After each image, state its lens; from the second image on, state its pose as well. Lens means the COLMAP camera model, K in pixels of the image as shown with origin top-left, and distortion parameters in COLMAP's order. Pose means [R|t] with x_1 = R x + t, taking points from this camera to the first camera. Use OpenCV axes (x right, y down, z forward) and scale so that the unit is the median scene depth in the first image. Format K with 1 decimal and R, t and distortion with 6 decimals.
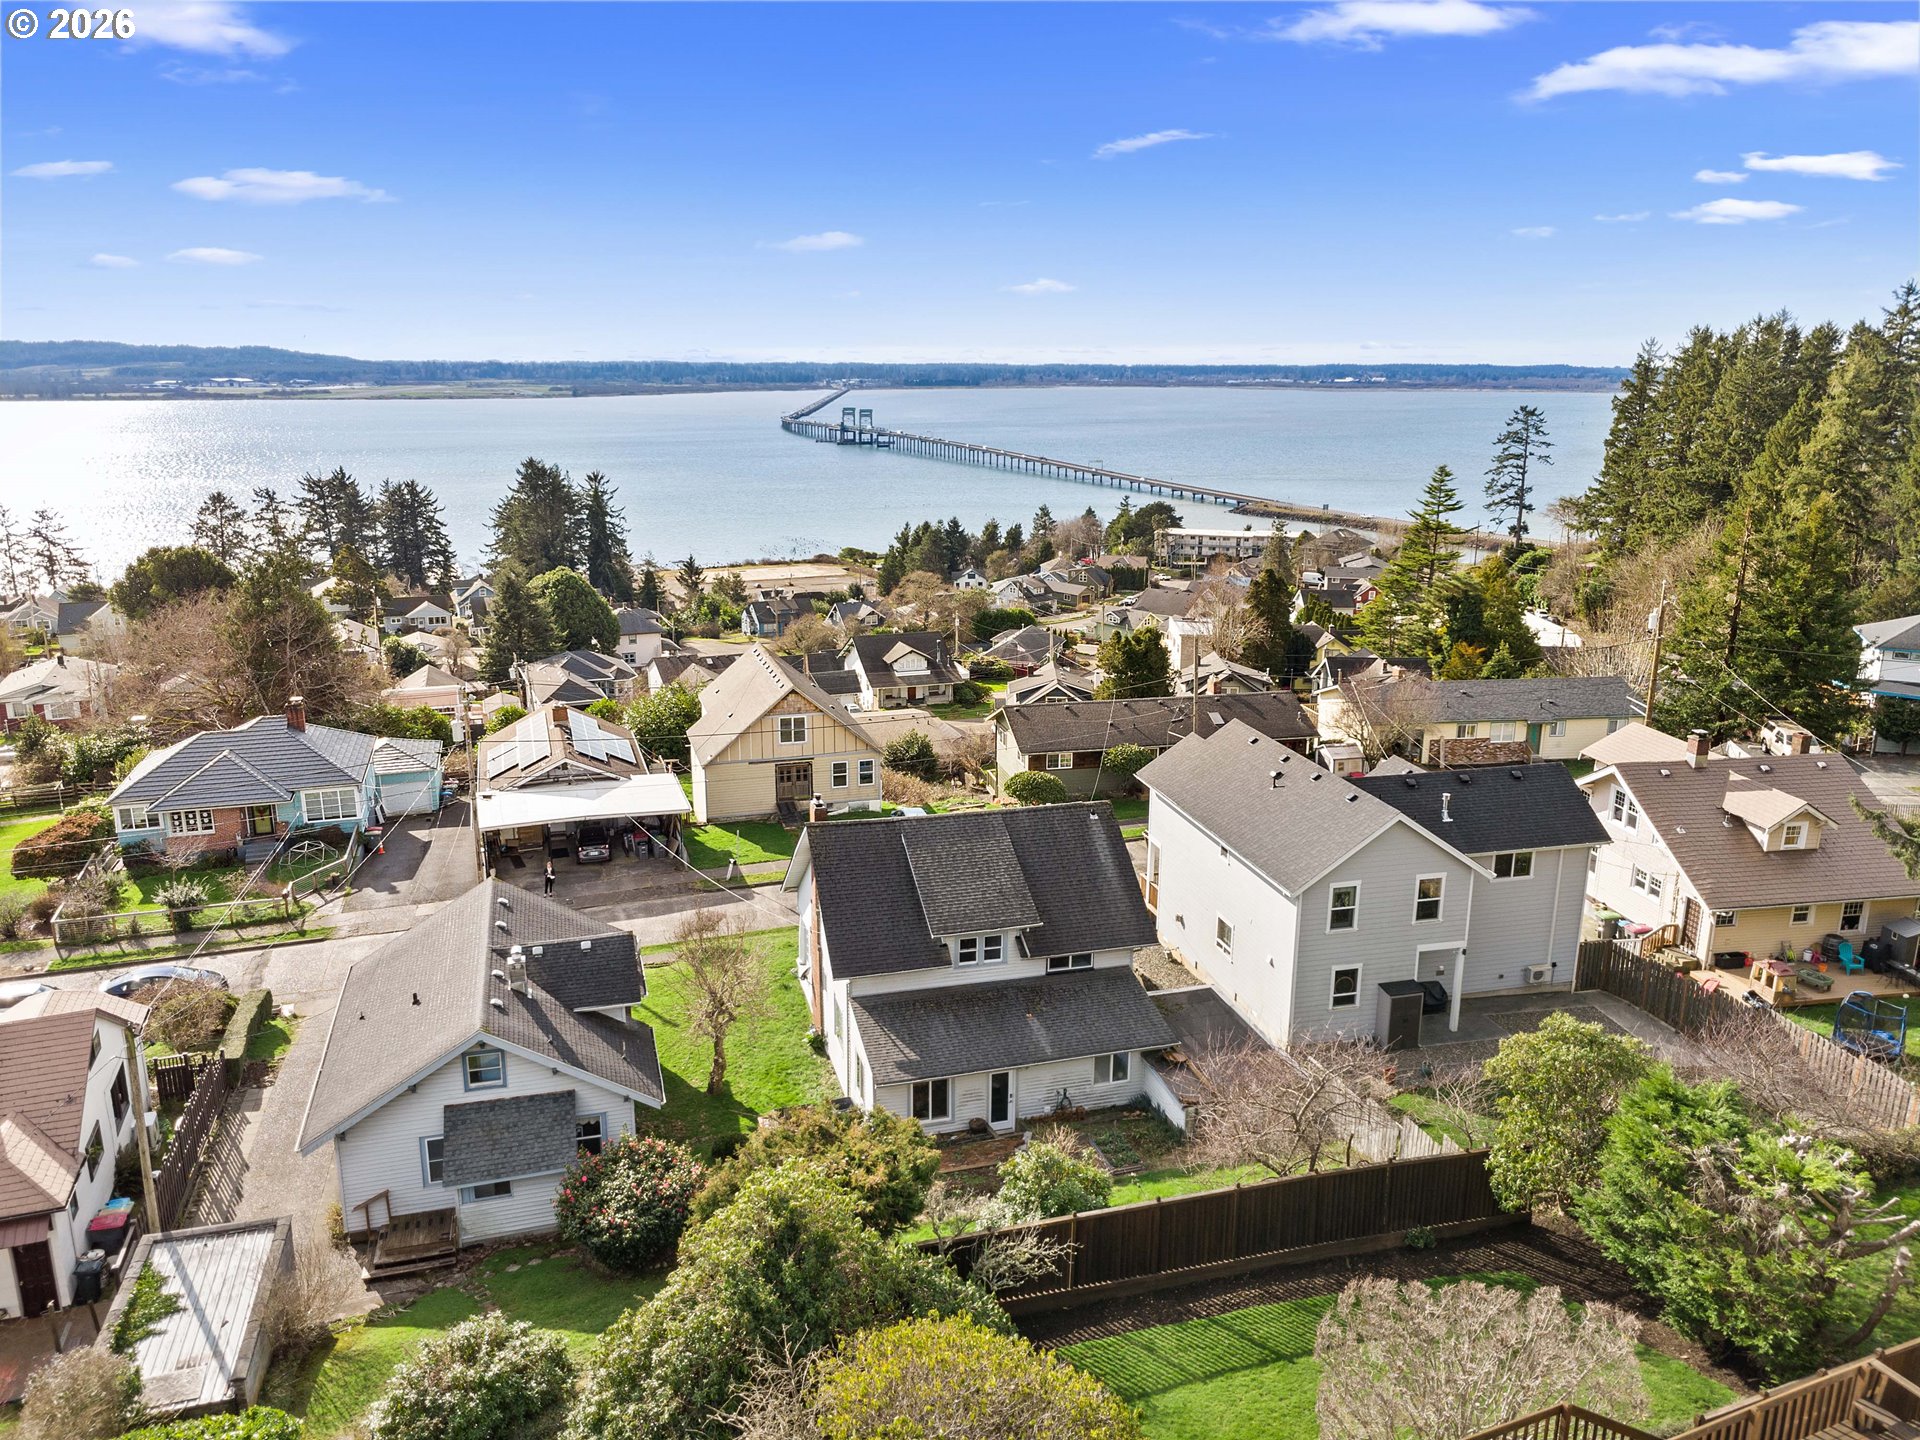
lens RADIAL K [[1397.6, 0, 960.6], [0, 1397.6, 726.8], [0, 0, 1]] dist [0.010289, -0.007630]
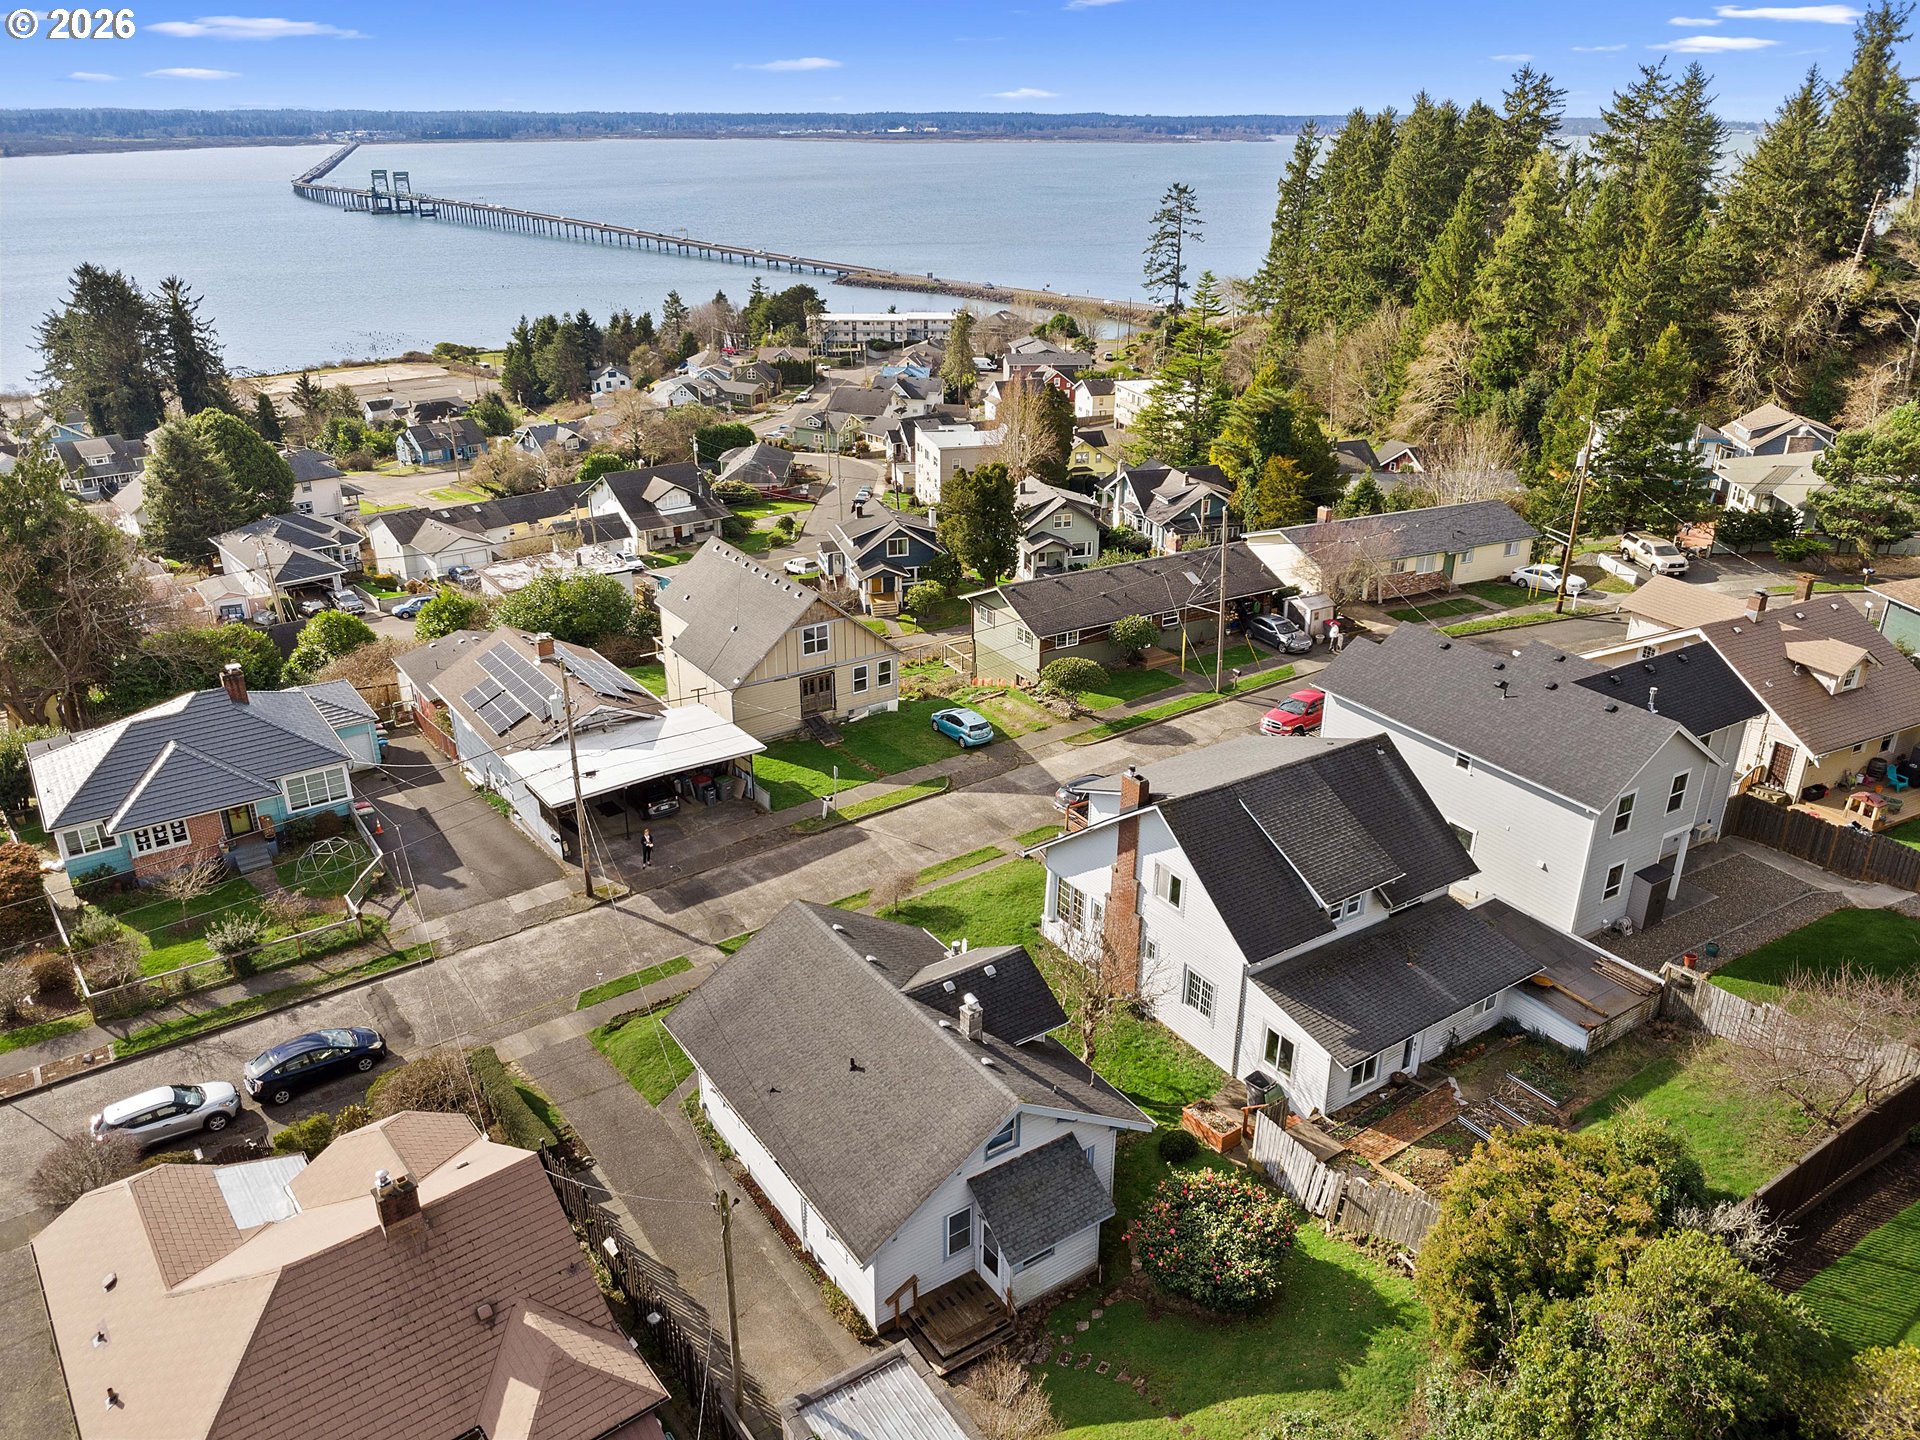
lens RADIAL K [[1397.6, 0, 960.6], [0, 1397.6, 726.8], [0, 0, 1]] dist [0.010289, -0.007630]
pose [[0.953371, -0.122273, 0.275922, -0.114475], [0.076618, 0.982358, 0.170593, -0.036357], [-0.291913, -0.141498, 0.945920, 0.029999]]
